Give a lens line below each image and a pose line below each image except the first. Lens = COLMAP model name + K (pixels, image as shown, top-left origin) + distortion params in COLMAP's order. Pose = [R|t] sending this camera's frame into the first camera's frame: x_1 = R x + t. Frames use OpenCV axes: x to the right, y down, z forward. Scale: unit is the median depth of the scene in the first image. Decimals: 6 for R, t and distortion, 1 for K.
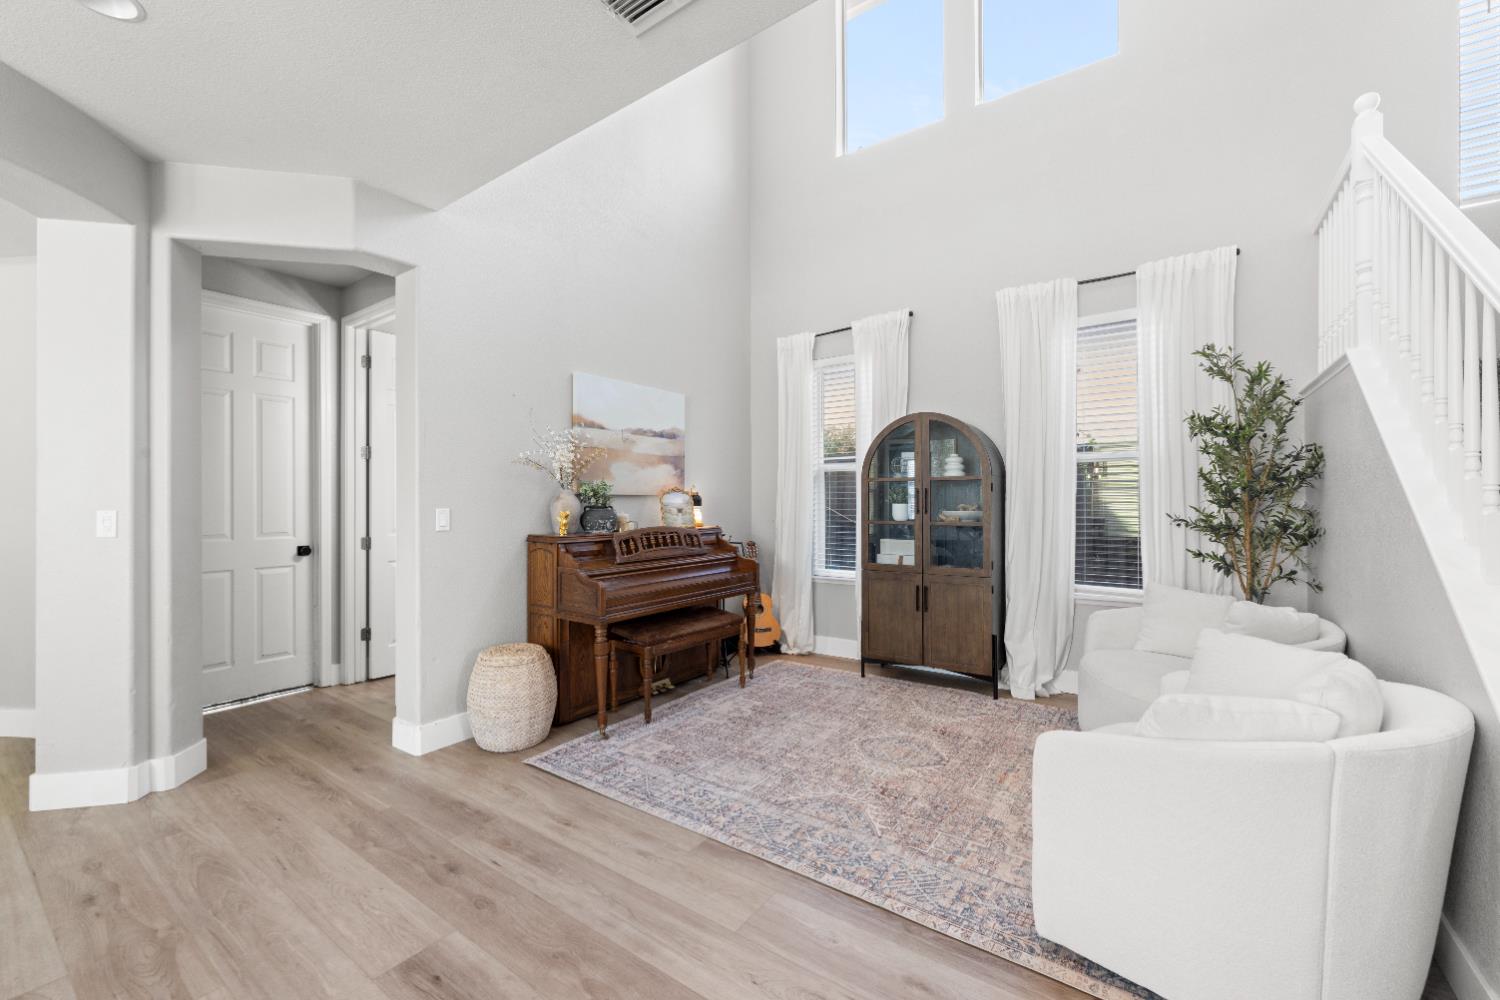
lens RADIAL K [[609.6, 0, 745.9], [0, 609.6, 499.9], [0, 0, 1]] dist [-0.001390, -0.000218]
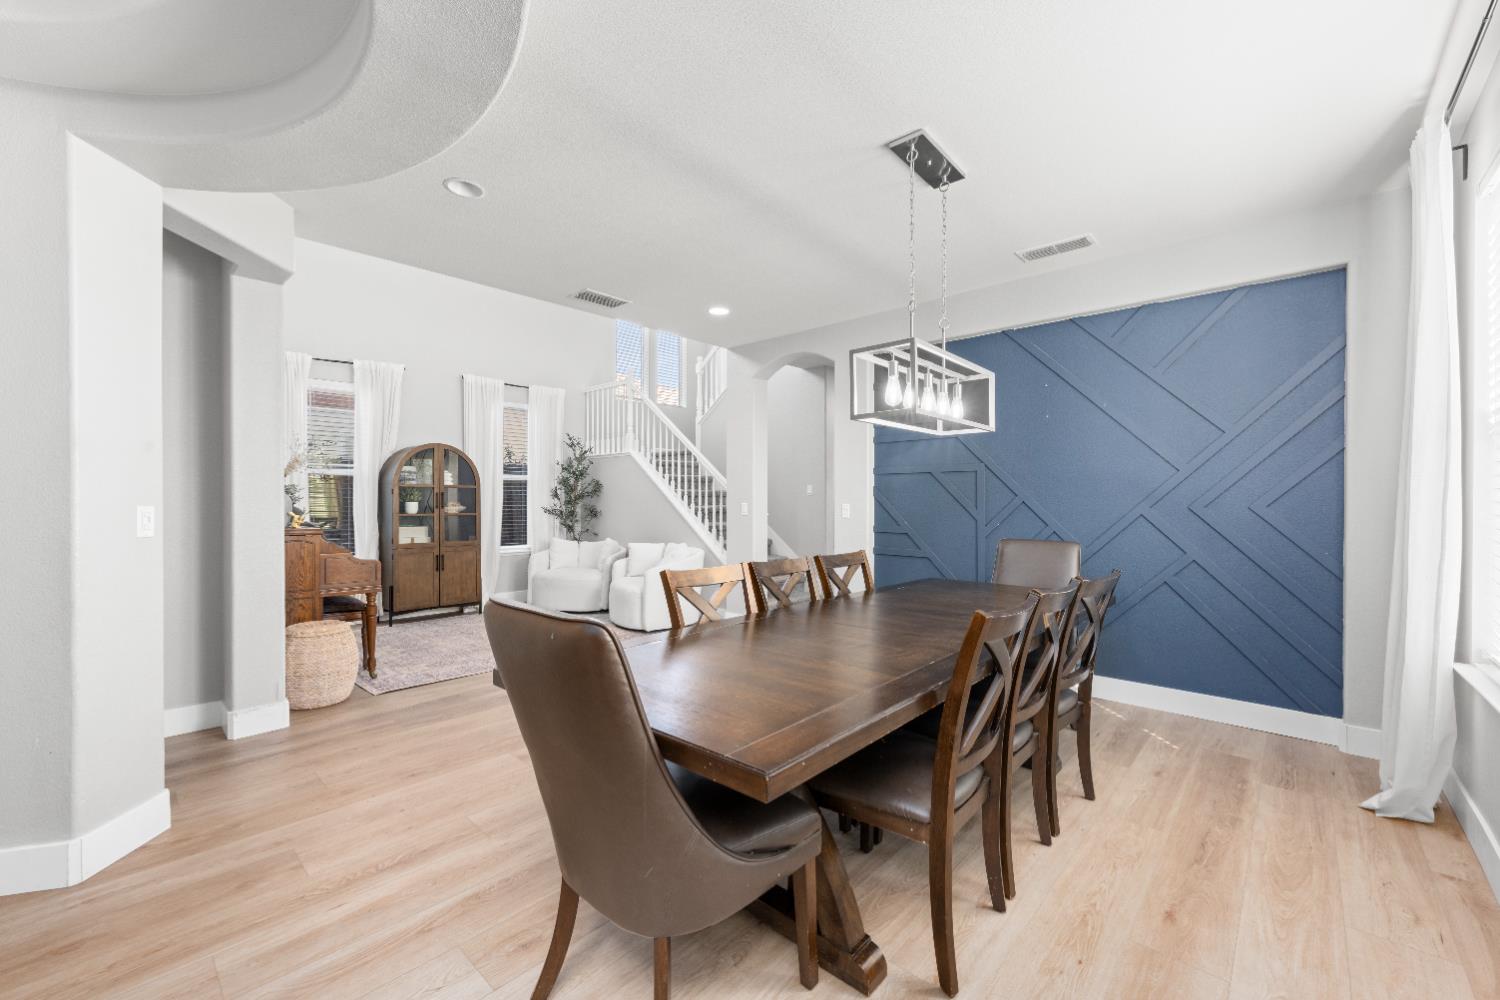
lens RADIAL K [[609.6, 0, 745.9], [0, 609.6, 499.9], [0, 0, 1]] dist [-0.001390, -0.000218]
pose [[0.133757, 0.006724, 0.990991, -1.337547], [-0.005641, 0.999966, -0.006023, 0.007592], [-0.990998, -0.004784, 0.133790, 0.019461]]
